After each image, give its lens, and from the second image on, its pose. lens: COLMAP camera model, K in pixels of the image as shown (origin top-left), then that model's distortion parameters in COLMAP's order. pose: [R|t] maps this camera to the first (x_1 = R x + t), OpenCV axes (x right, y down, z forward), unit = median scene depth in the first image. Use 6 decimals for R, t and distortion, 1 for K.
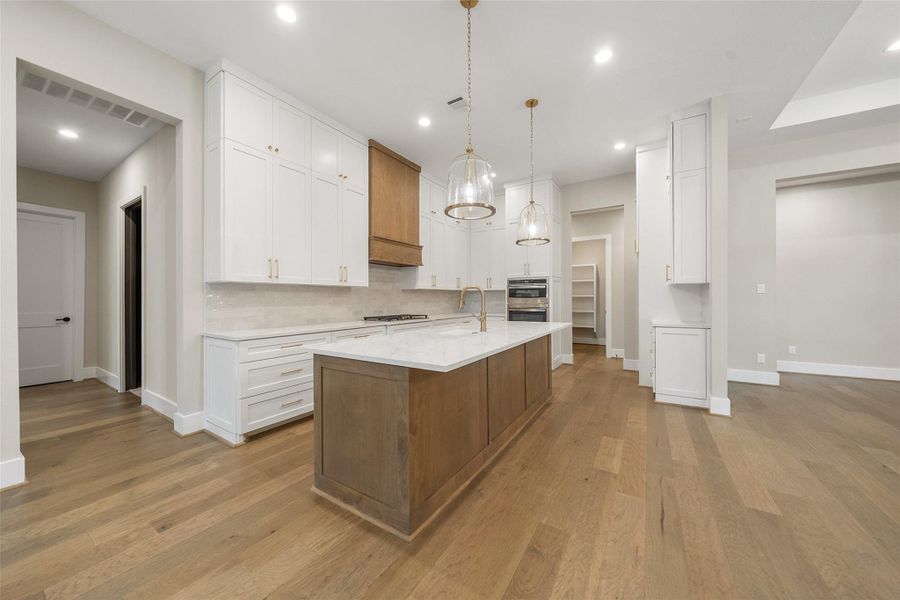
lens RADIAL K [[314.2, 0, 446.2], [0, 314.2, 296.8], [0, 0, 1]] dist [-0.005927, -0.000111]
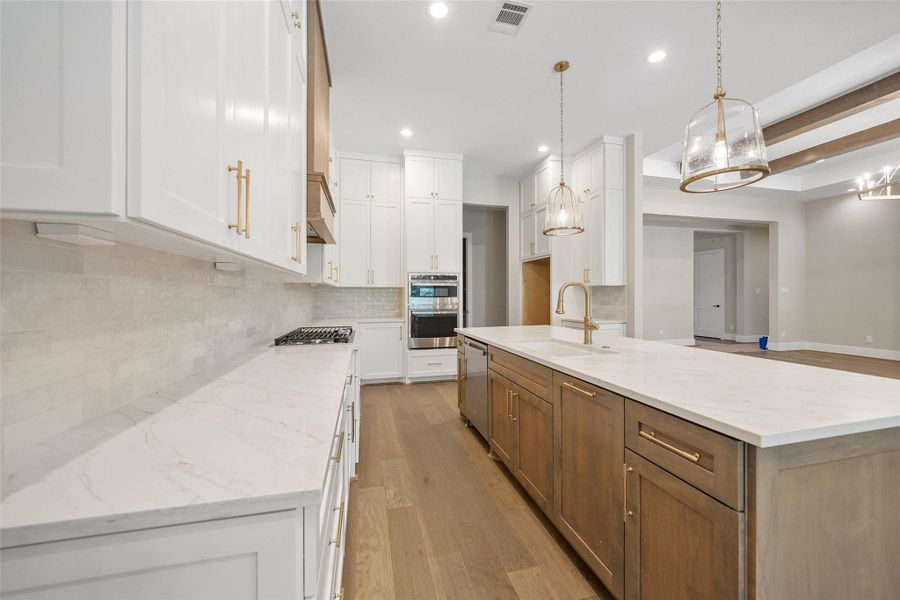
lens RADIAL K [[342.4, 0, 449.5], [0, 342.4, 295.9], [0, 0, 1]] dist [-0.000254, 0.000048]
pose [[0.685321, 0.002530, 0.728236, -0.533365], [-0.003882, 0.999992, 0.000179, -0.001742], [-0.728231, -0.002950, 0.685326, 0.526421]]
